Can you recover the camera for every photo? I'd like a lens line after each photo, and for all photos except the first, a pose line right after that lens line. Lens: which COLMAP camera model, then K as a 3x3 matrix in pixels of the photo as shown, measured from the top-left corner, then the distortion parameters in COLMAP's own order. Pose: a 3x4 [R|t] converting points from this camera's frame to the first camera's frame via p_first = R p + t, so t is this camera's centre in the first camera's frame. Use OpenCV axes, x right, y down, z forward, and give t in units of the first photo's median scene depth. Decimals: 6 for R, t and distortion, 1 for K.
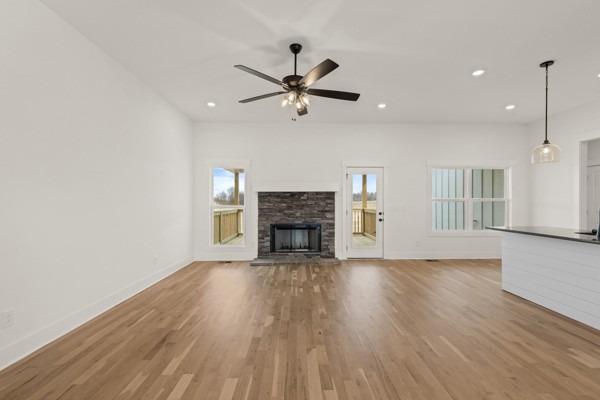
lens RADIAL K [[267.5, 0, 309.5], [0, 267.5, 199.1], [0, 0, 1]] dist [0.006087, 0.000385]
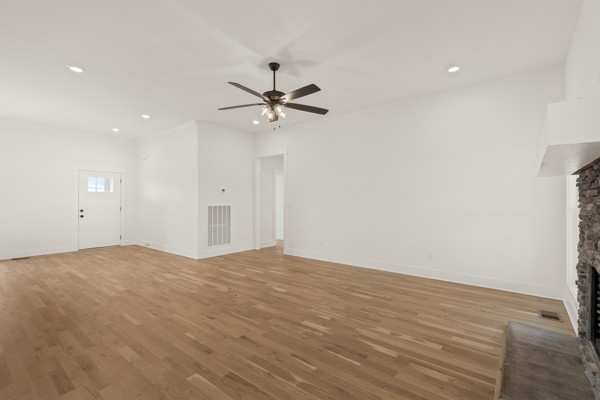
lens RADIAL K [[276.8, 0, 301.5], [0, 276.8, 186.8], [0, 0, 1]] dist [0.000933, -0.000074]
pose [[-0.663823, -0.038135, -0.746917, 0.398702], [0.013199, 0.997946, -0.062681, 0.019108], [0.747773, -0.051468, -0.661956, 0.990155]]
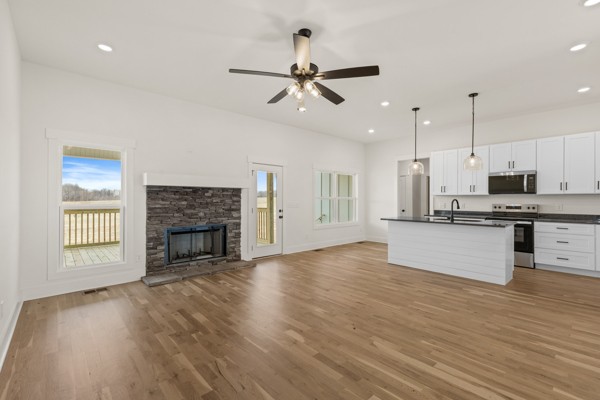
lens RADIAL K [[267.5, 0, 309.5], [0, 267.5, 199.1], [0, 0, 1]] dist [0.006087, 0.000385]
pose [[0.753425, 0.004091, 0.657521, -0.343680], [-0.011808, 0.999904, 0.007309, -0.000449], [-0.657428, -0.013271, 0.753401, 0.155225]]
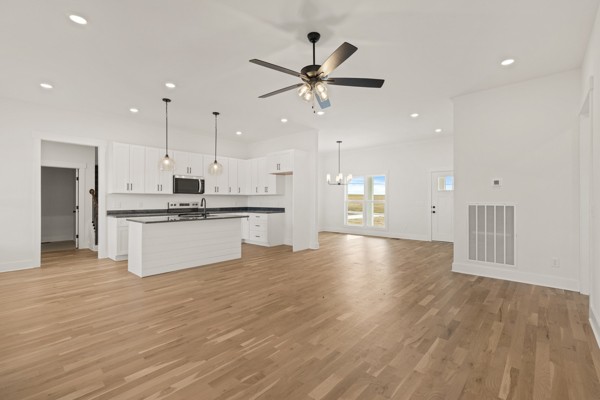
lens RADIAL K [[268.7, 0, 301.5], [0, 268.7, 196.2], [0, 0, 1]] dist [-0.000106, -0.000144]
pose [[-0.710071, 0.011130, 0.704042, -0.368443], [-0.007006, 0.999714, -0.022871, 0.014878], [-0.704095, -0.021173, -0.709790, 0.907838]]
